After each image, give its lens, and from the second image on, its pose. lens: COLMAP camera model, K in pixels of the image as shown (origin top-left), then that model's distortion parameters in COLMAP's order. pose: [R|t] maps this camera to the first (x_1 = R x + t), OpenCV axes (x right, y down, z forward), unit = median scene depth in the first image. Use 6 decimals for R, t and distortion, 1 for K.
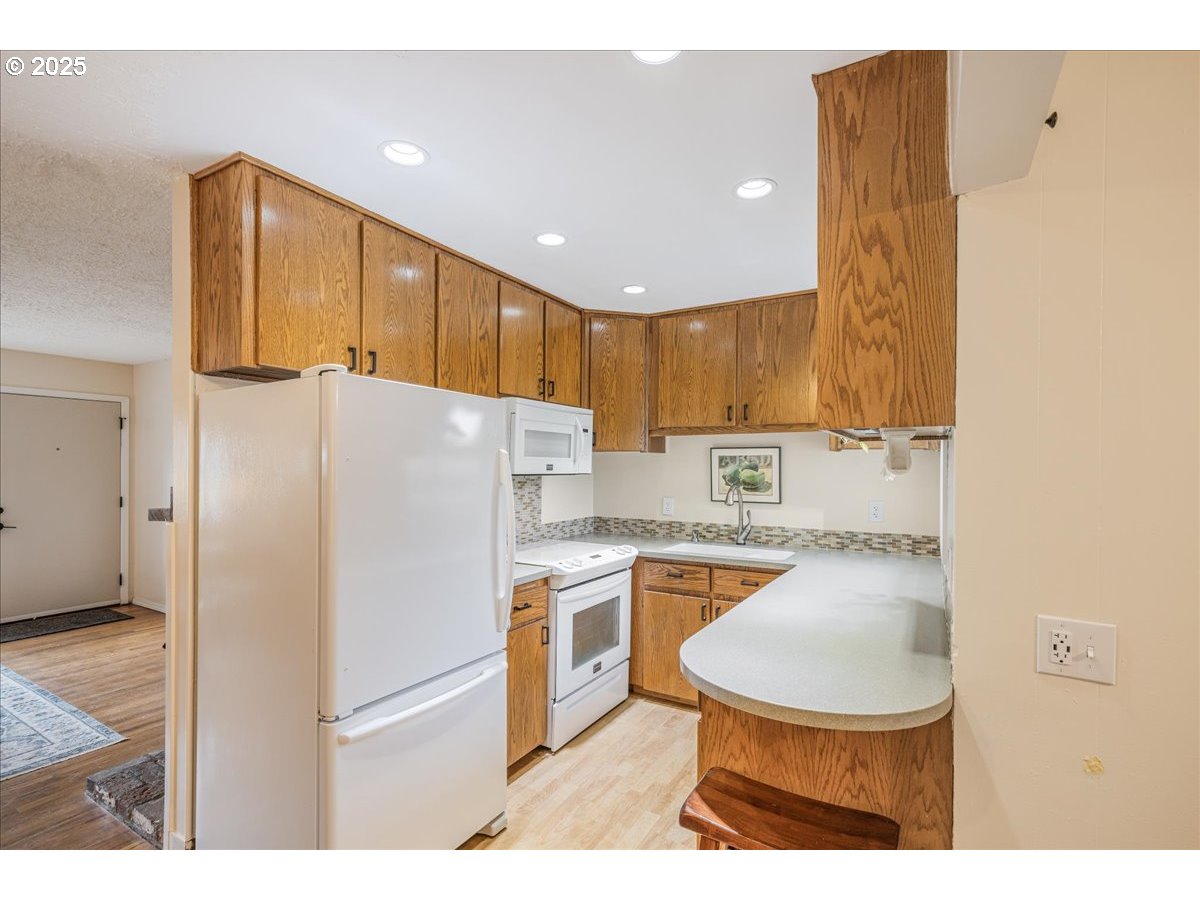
lens RADIAL K [[555.4, 0, 598.7], [0, 555.4, 460.3], [0, 0, 1]] dist [0.001870, 0.000157]
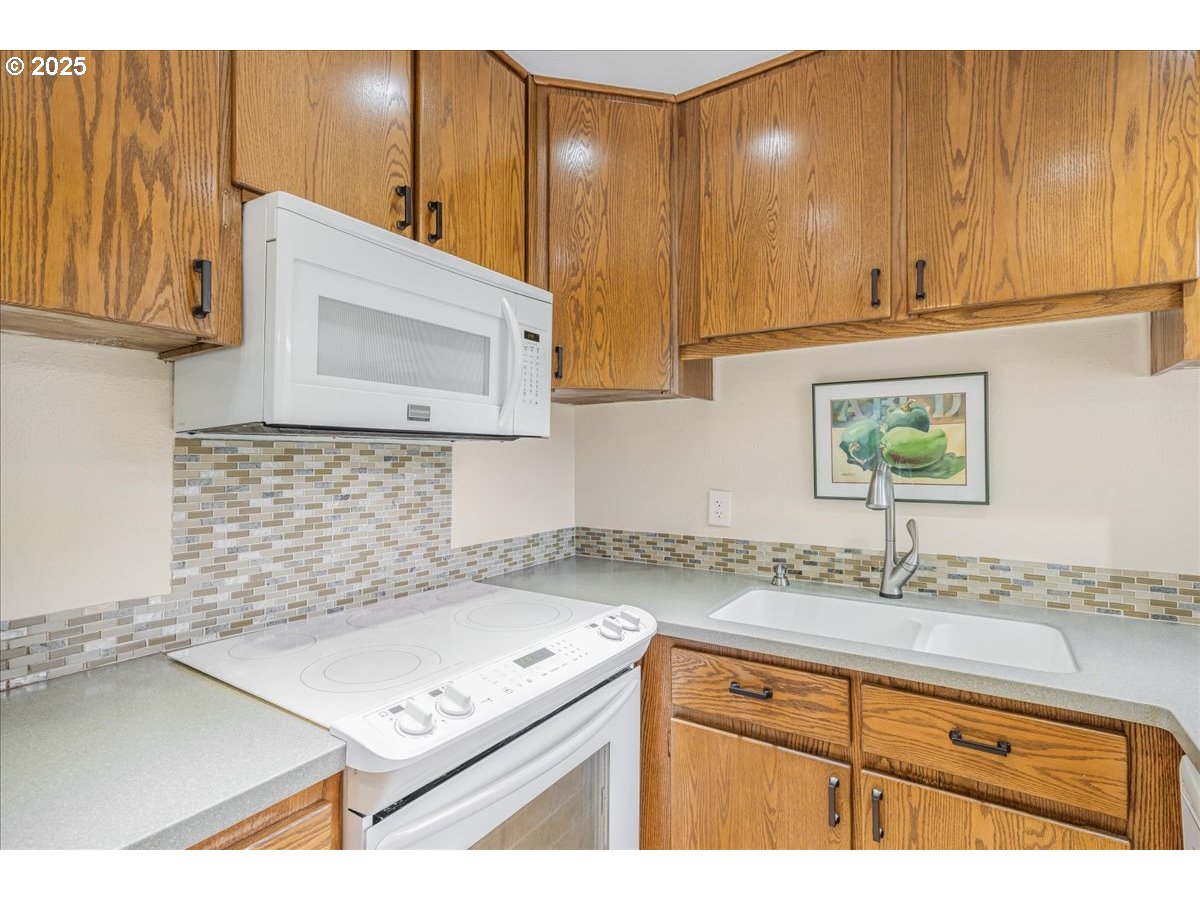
lens RADIAL K [[582.5, 0, 600.0], [0, 582.5, 450.0], [0, 0, 1]] dist [0.003224, 0.001120]
pose [[0.999113, -0.007437, -0.041436, 0.045400], [0.007402, 0.999972, -0.001002, 0.034056], [0.041442, 0.000694, 0.999141, 0.532203]]
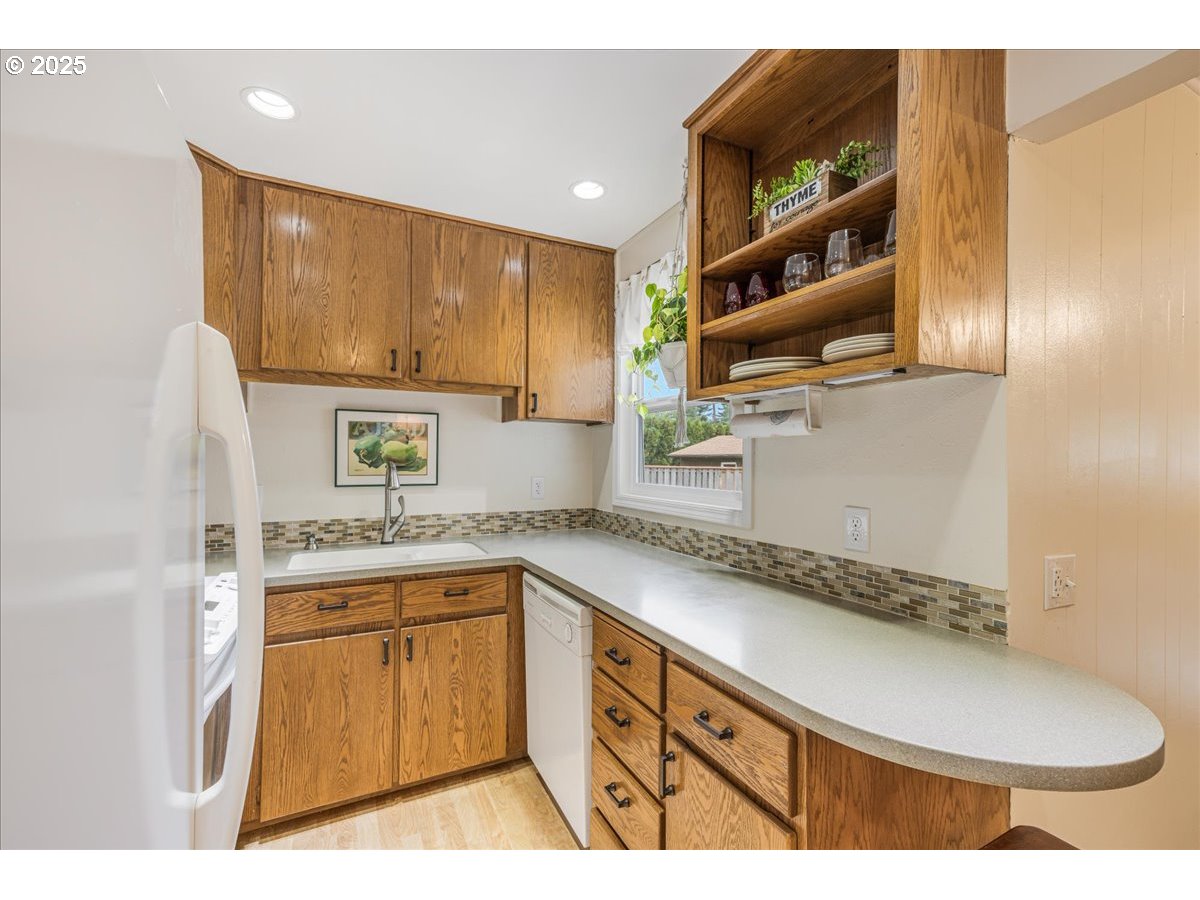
lens RADIAL K [[532.8, 0, 604.4], [0, 532.8, 452.8], [0, 0, 1]] dist [0.019988, -0.000089]
pose [[0.538894, 0.007330, 0.842342, -0.185204], [-0.012573, 0.999921, -0.000657, 0.029487], [-0.842280, -0.010236, 0.538943, 0.386087]]
